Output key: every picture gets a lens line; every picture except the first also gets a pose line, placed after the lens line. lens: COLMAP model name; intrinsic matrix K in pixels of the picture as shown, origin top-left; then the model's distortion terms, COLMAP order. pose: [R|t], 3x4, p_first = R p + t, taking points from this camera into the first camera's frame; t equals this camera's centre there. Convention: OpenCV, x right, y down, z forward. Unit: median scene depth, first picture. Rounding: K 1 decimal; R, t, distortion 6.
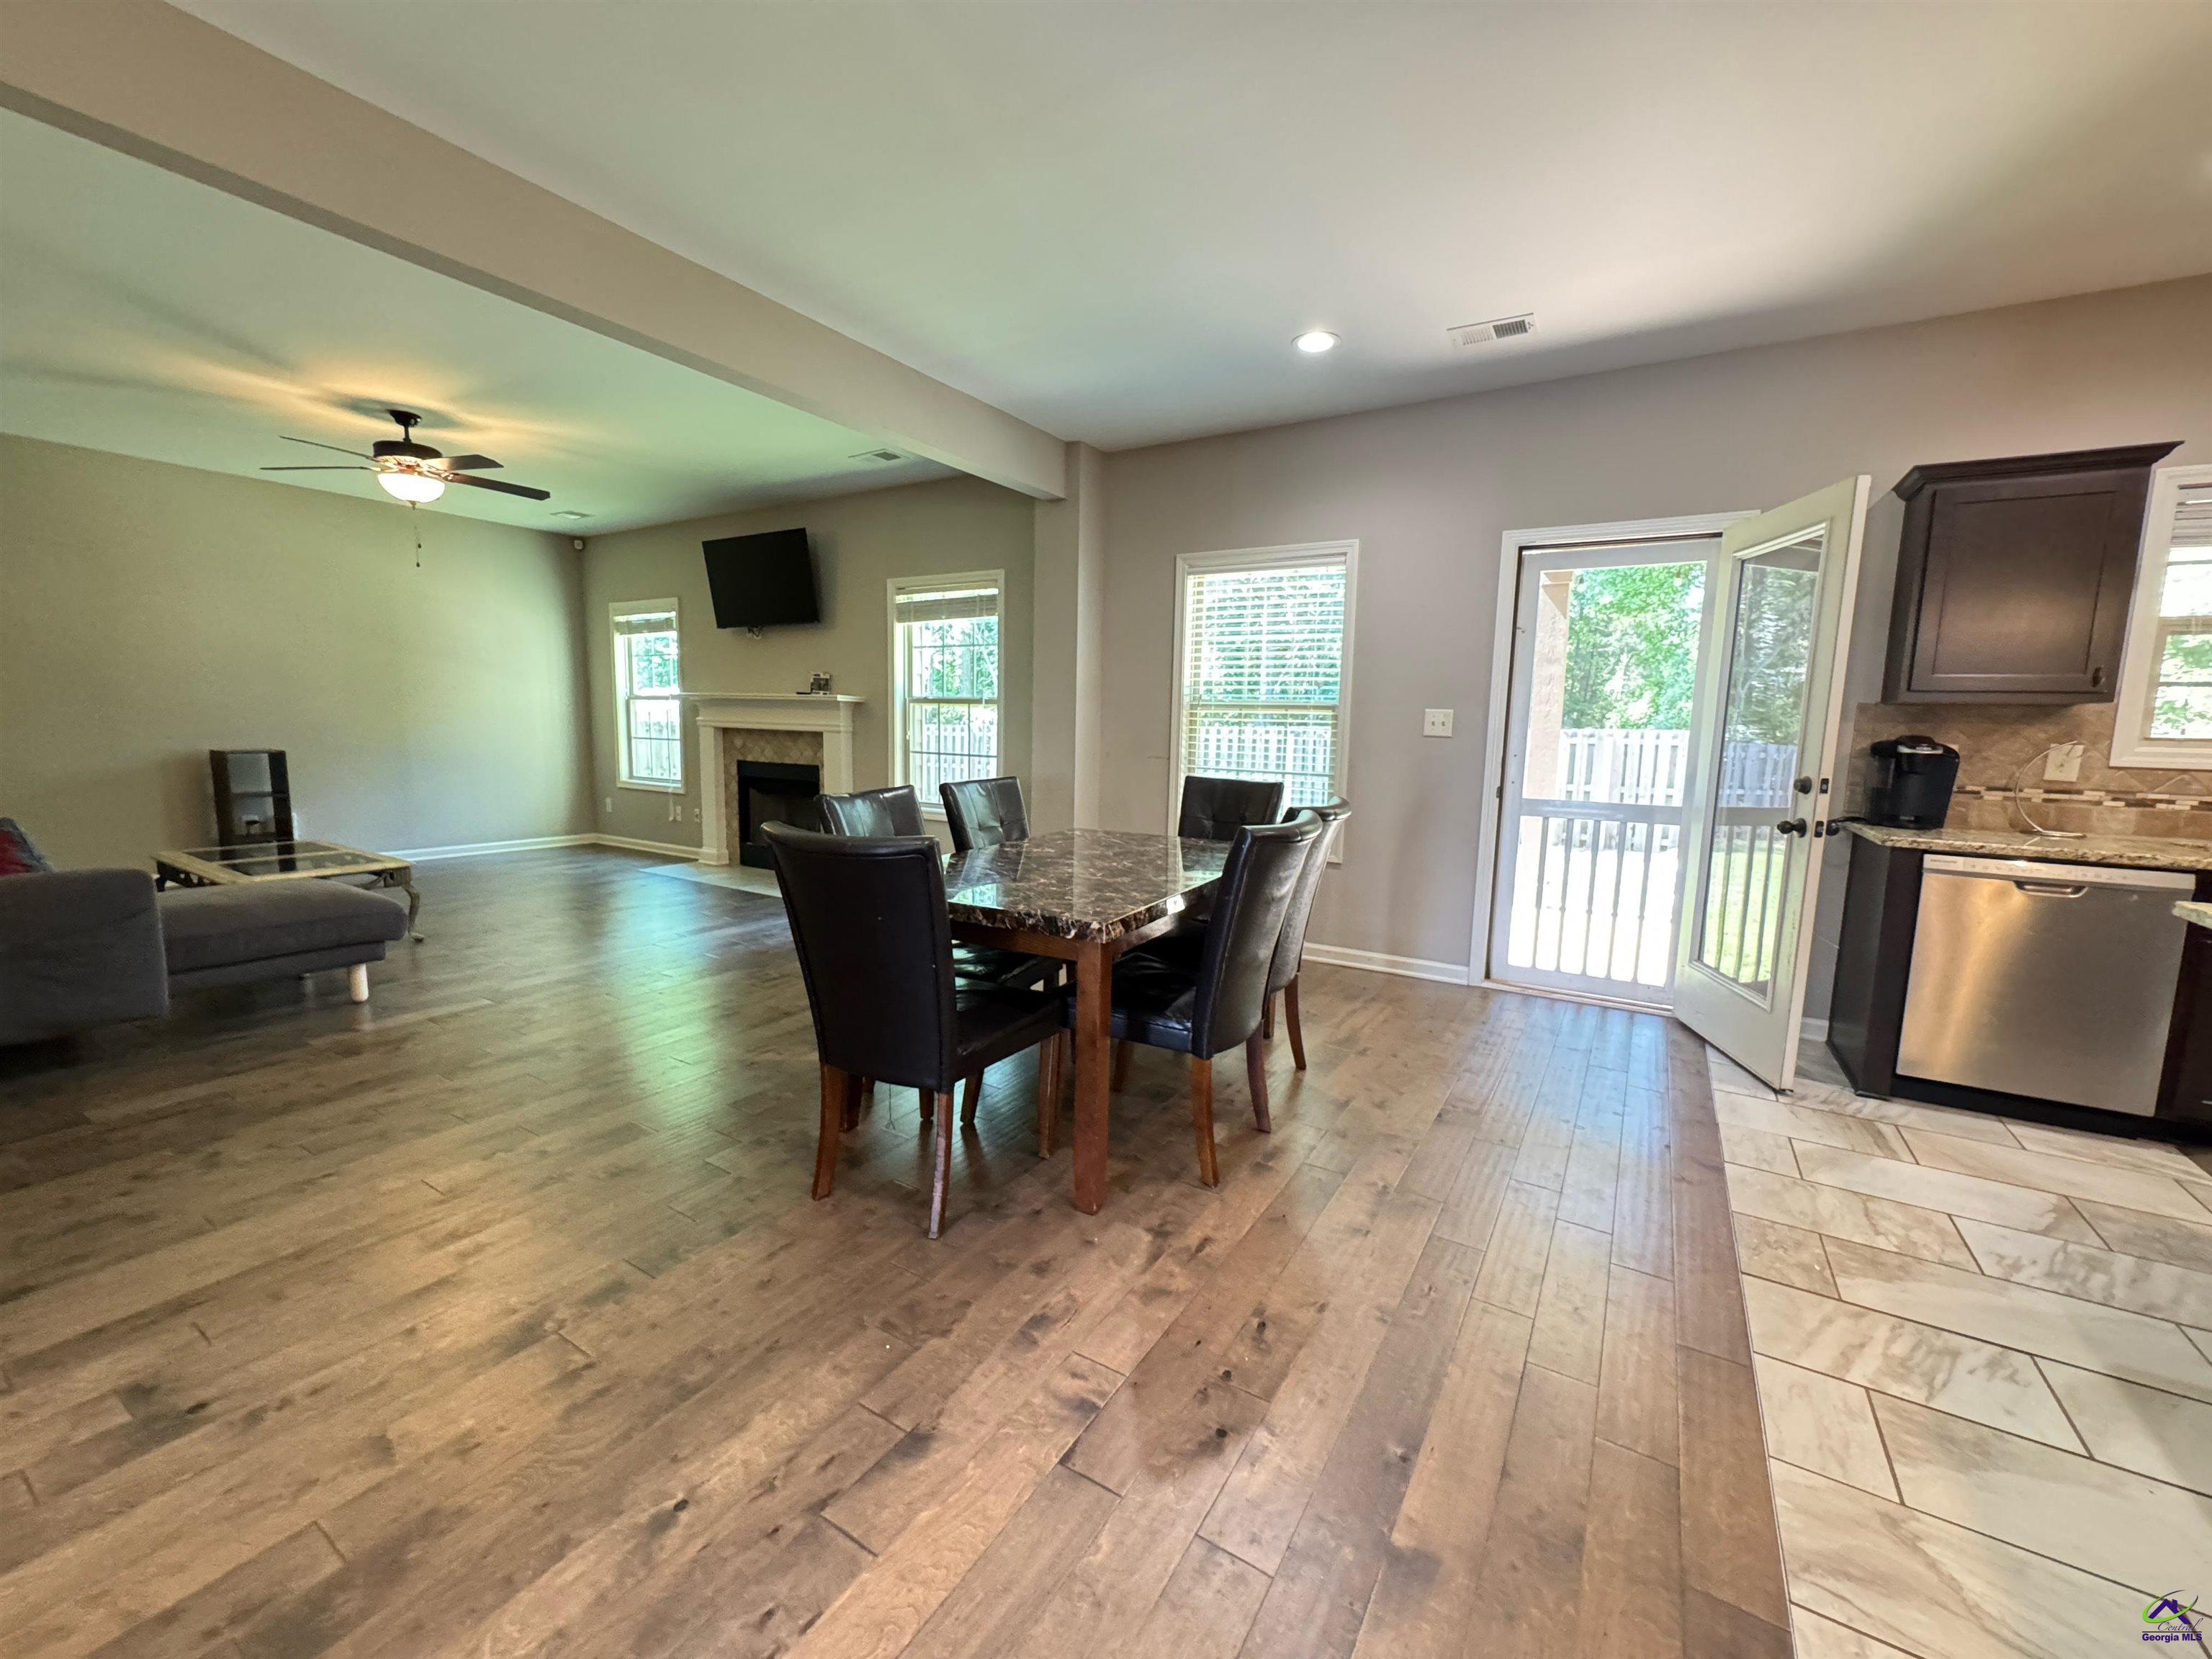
lens RADIAL K [[882.5, 0, 1105.9], [0, 882.5, 827.9], [0, 0, 1]] dist [-0.004204, 0.000417]
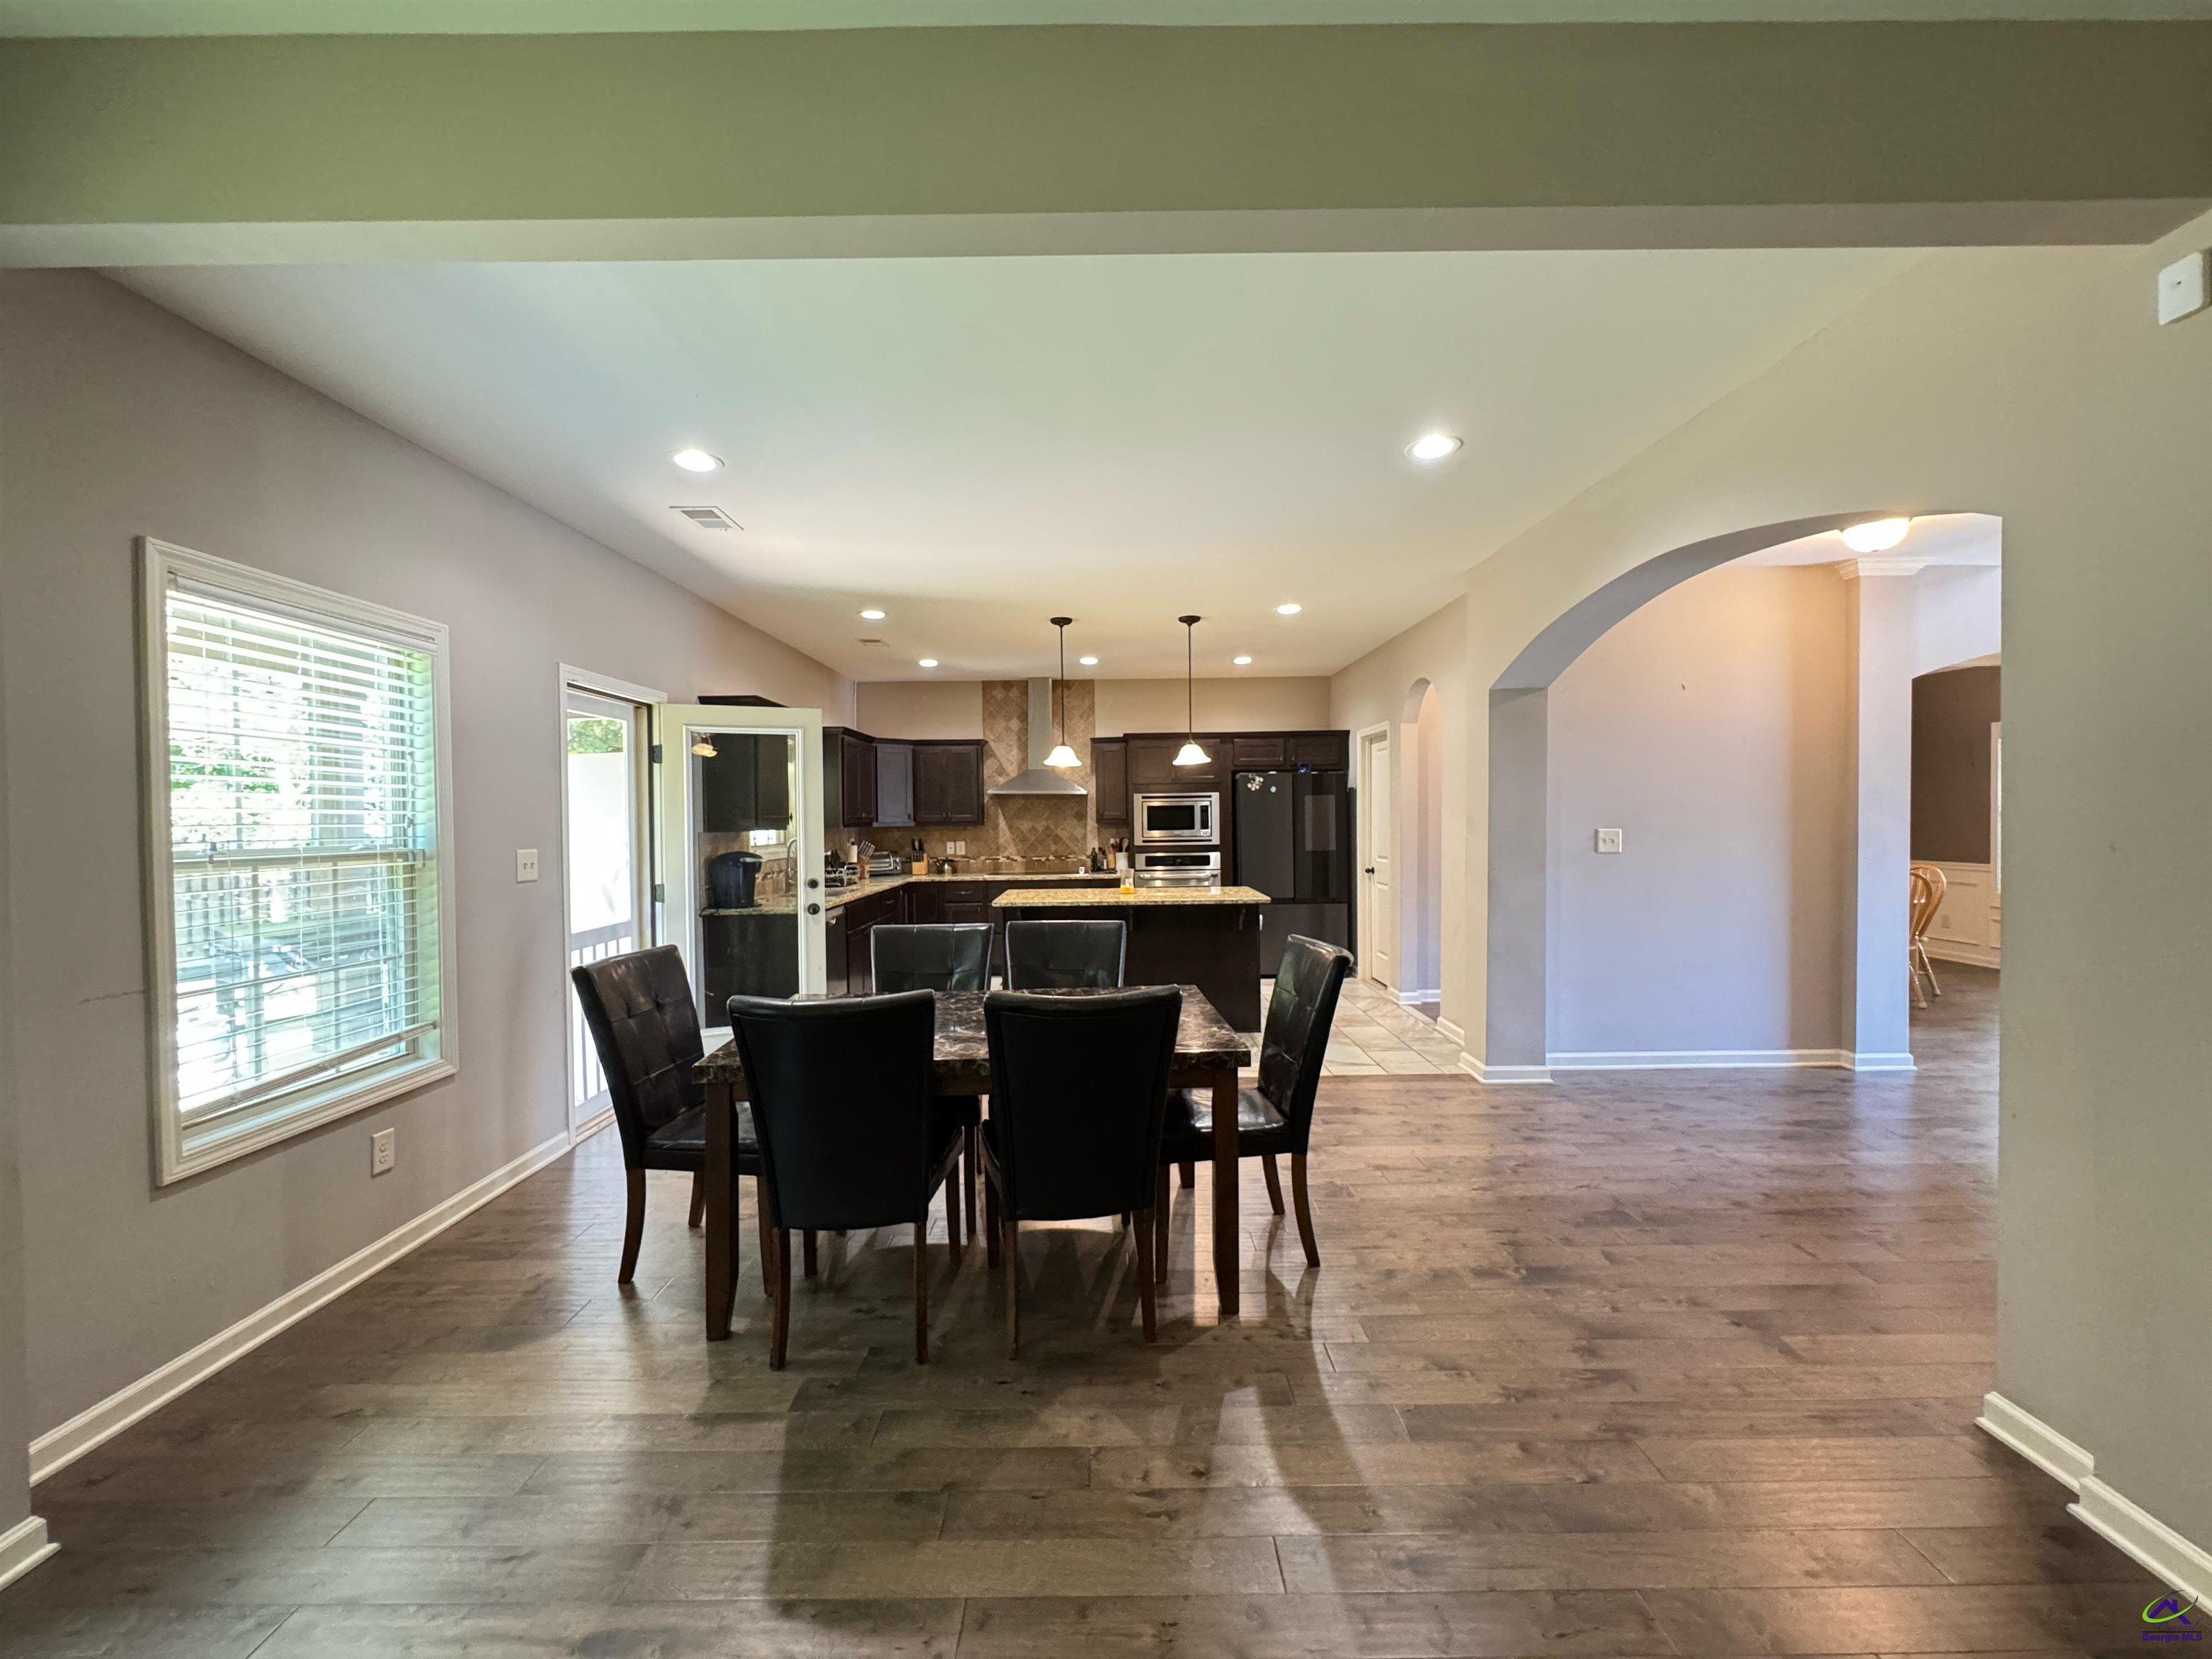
lens RADIAL K [[882.5, 0, 1107.6], [0, 882.5, 831.4], [0, 0, 1]] dist [-0.004204, 0.000417]
pose [[-0.527357, -0.026905, 0.849218, -0.774313], [0.108474, 0.989187, 0.098701, -0.210447], [-0.842691, 0.144168, -0.518736, 1.161639]]
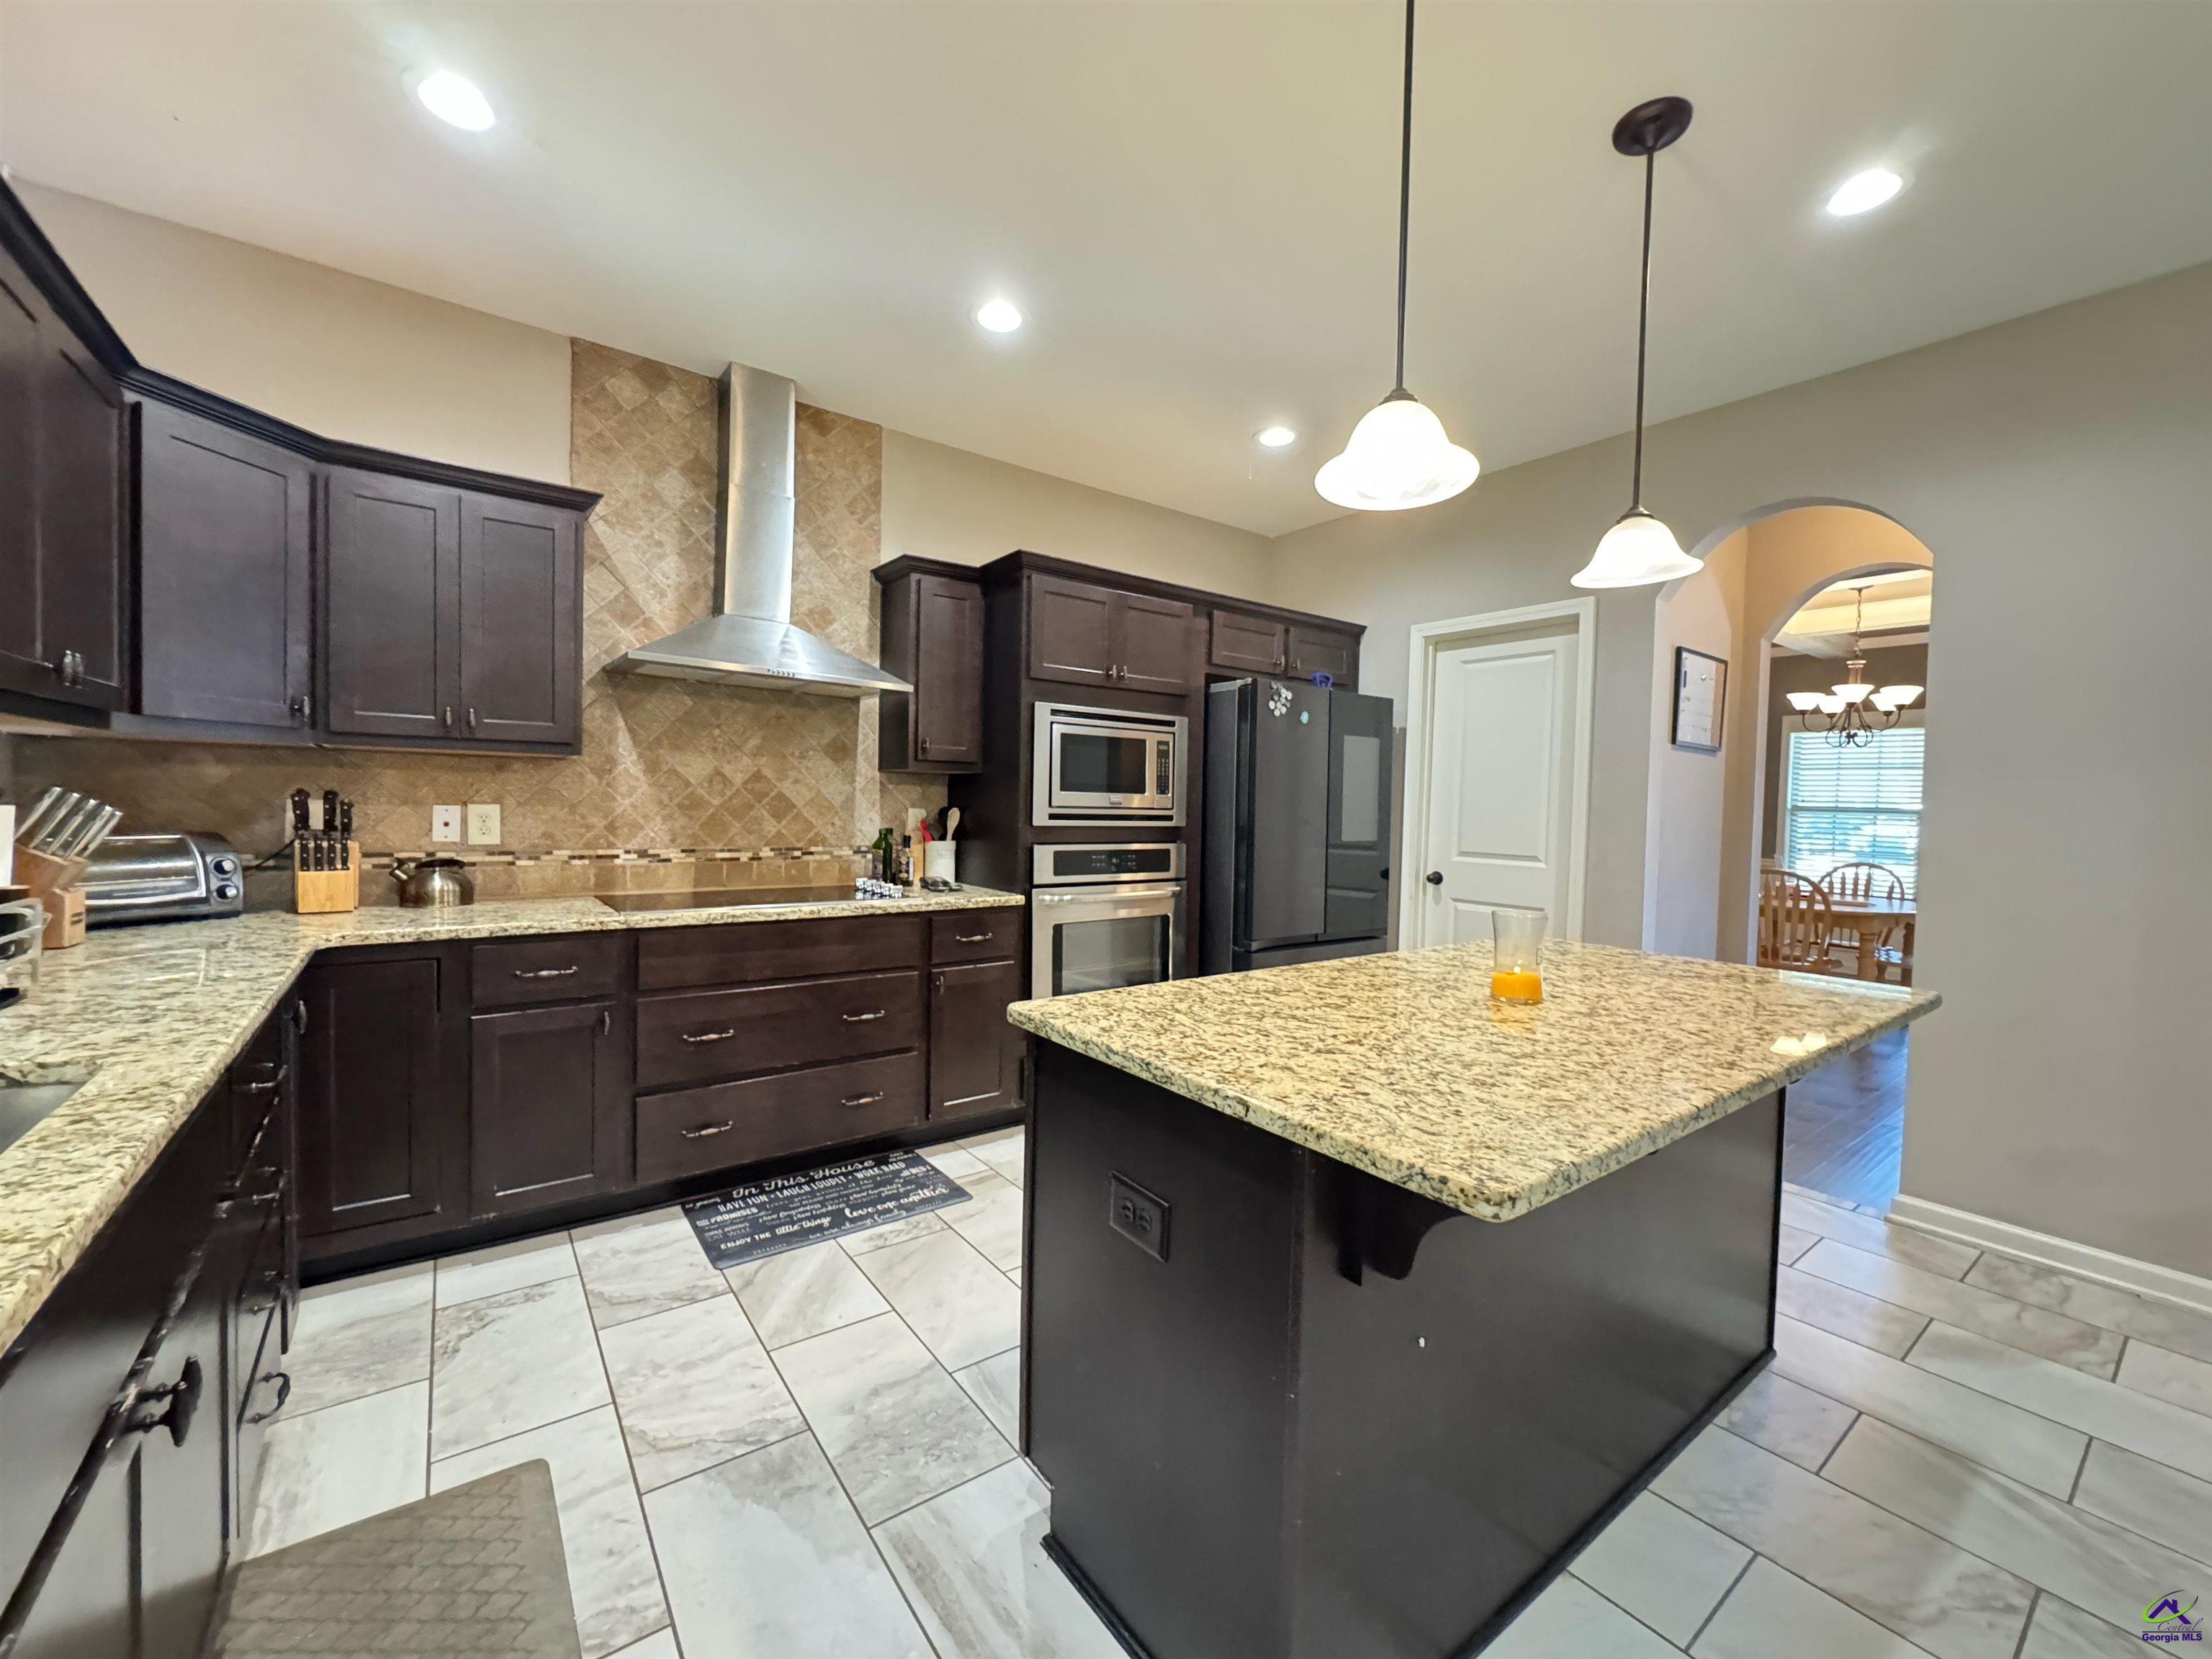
lens RADIAL K [[882.5, 0, 1107.3], [0, 882.5, 830.4], [0, 0, 1]] dist [-0.004204, 0.000417]
pose [[-0.930443, -0.055156, 0.362263, 0.678562], [0.002399, 0.987669, 0.156537, -0.087886], [-0.366430, 0.146518, -0.918837, 0.779306]]
